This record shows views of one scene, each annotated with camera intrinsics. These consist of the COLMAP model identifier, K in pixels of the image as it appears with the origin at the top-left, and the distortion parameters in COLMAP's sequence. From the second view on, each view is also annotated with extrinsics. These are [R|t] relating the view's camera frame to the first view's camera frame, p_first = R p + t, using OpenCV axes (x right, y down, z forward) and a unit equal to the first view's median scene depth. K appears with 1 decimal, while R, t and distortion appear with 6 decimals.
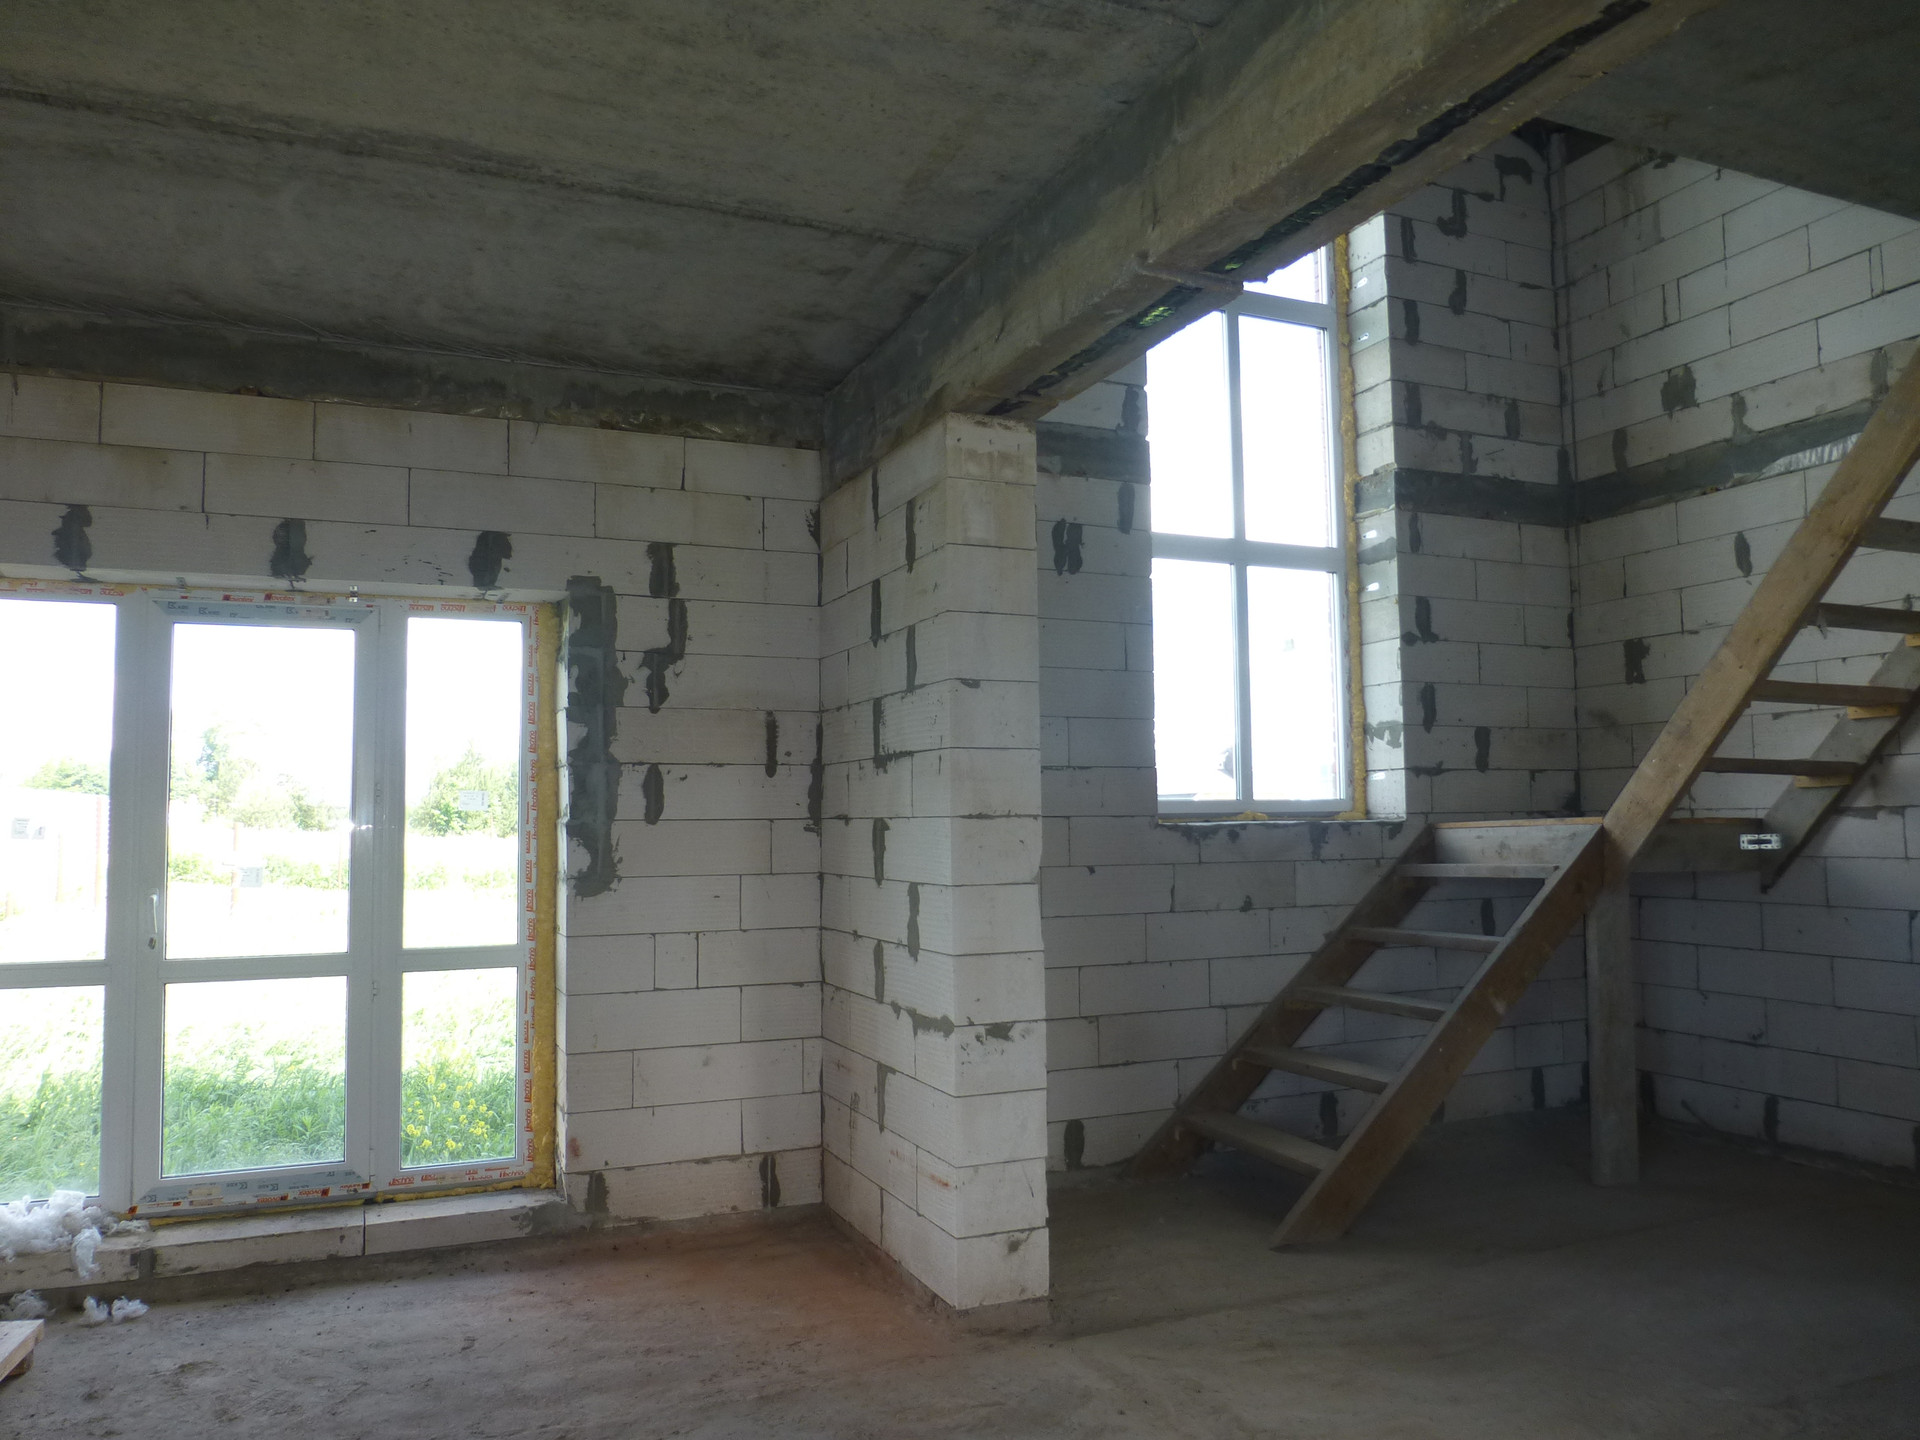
lens RADIAL K [[1370.1, 0, 962.6], [0, 1370.1, 722.0], [0, 0, 1]] dist [-0.024824, 0.001293]
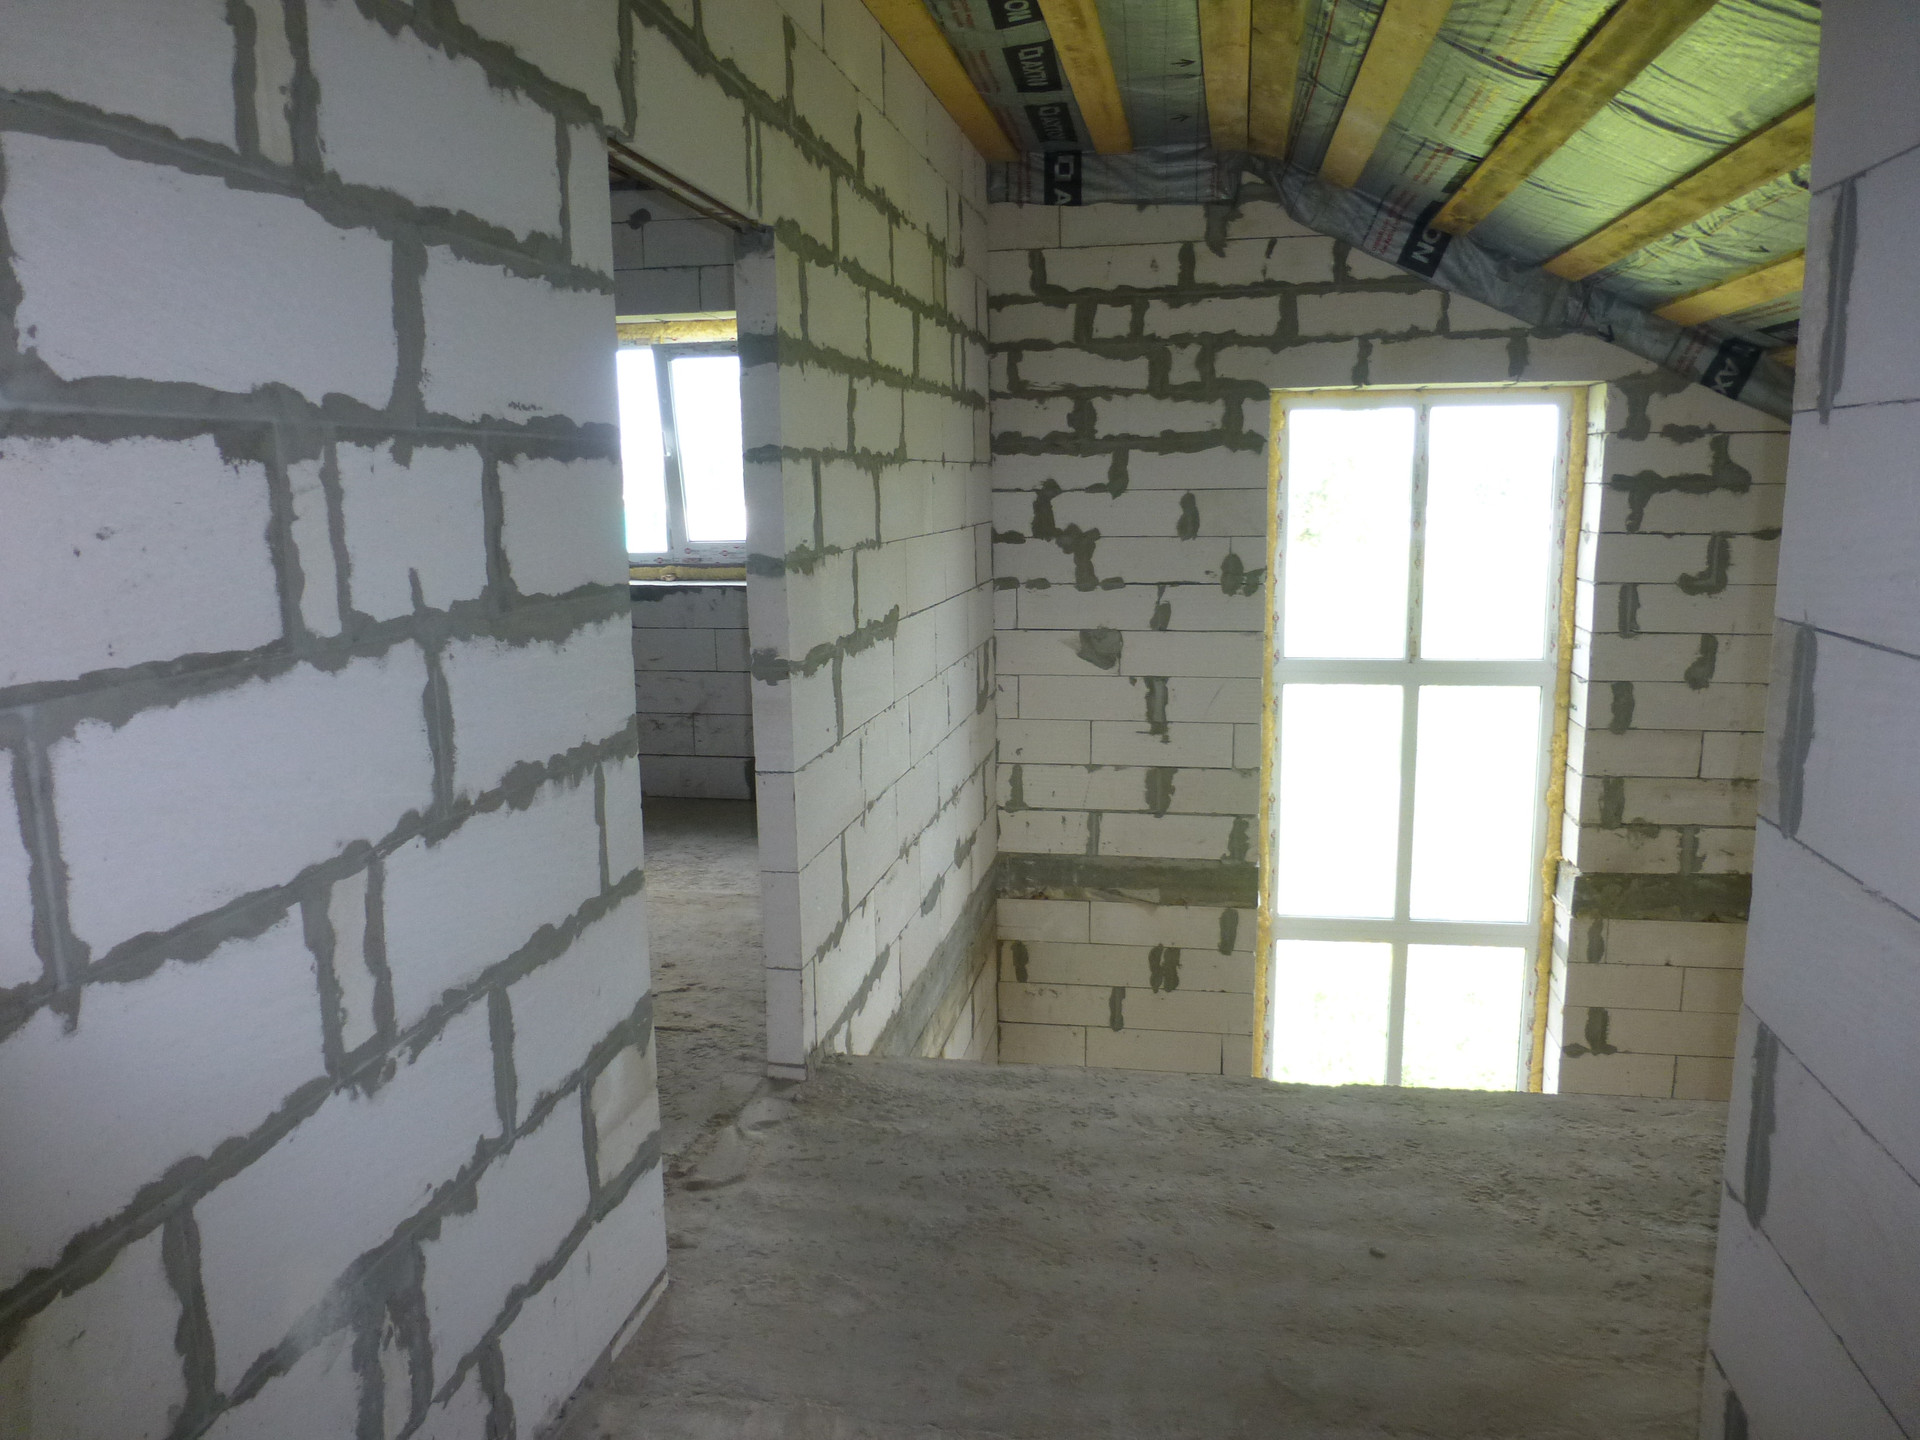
lens RADIAL K [[1370.1, 0, 959.9], [0, 1370.1, 719.1], [0, 0, 1]] dist [-0.024824, 0.001293]
pose [[0.824414, 0.094631, -0.558020, 0.469647], [0.053061, 0.968659, 0.242660, -0.523261], [0.563494, -0.229662, 0.793555, 0.060011]]
